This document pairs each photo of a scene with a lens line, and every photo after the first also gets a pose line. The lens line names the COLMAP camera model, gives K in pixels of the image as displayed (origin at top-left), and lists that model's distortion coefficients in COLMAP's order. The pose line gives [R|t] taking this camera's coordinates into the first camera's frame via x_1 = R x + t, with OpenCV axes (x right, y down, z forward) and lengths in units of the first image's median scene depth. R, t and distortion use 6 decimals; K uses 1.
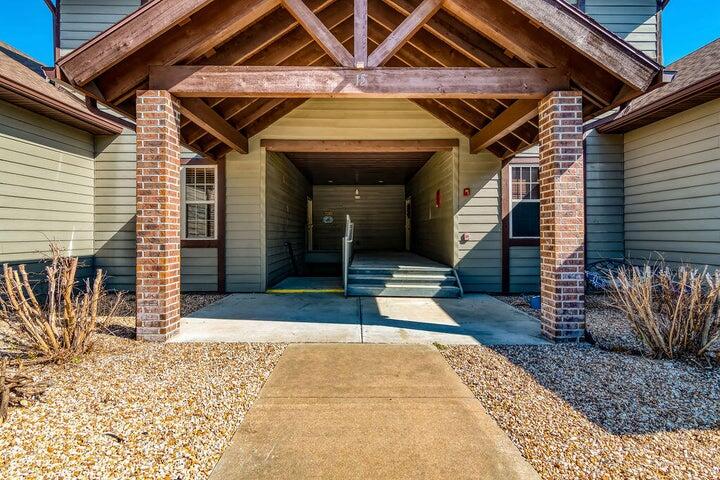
lens RADIAL K [[355.2, 0, 362.2], [0, 355.2, 234.9], [0, 0, 1]] dist [0.004969, 0.000142]
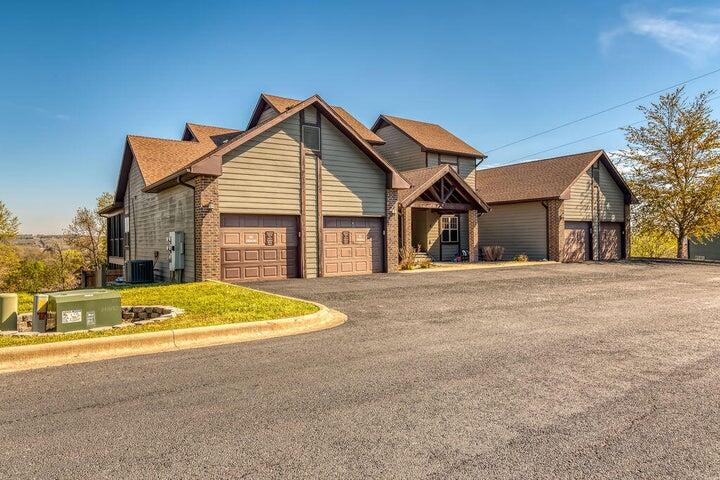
lens RADIAL K [[478.7, 0, 358.1], [0, 478.7, 237.2], [0, 0, 1]] dist [-0.009596, -0.001007]
pose [[0.822614, -0.003034, 0.568592, -2.405486], [0.013986, 0.999791, -0.014900, 0.018267], [-0.568428, 0.020210, 0.822485, -1.860394]]
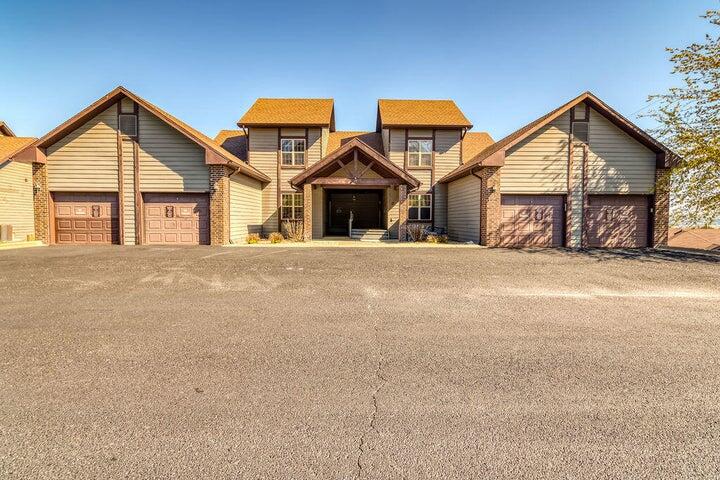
lens RADIAL K [[355.2, 0, 358.4], [0, 355.2, 236.0], [0, 0, 1]] dist [0.004969, 0.000142]
pose [[0.999917, 0.008279, 0.009852, -0.006970], [-0.008603, 0.999409, 0.033291, 0.046235], [-0.009570, -0.033373, 0.999397, -1.877859]]
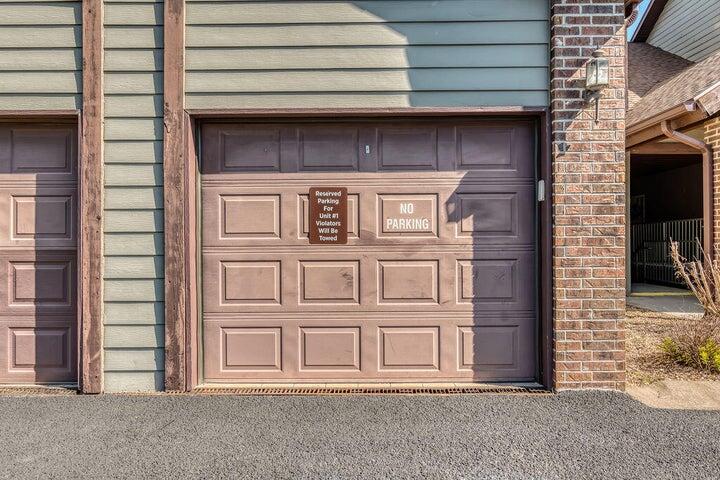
lens RADIAL K [[478.7, 0, 358.3], [0, 478.7, 238.8], [0, 0, 1]] dist [-0.009596, -0.001007]
pose [[0.999845, -0.000639, -0.017582, -1.027529], [0.000525, 0.999979, -0.006495, 0.014422], [0.017586, 0.006484, 0.999824, -0.360796]]
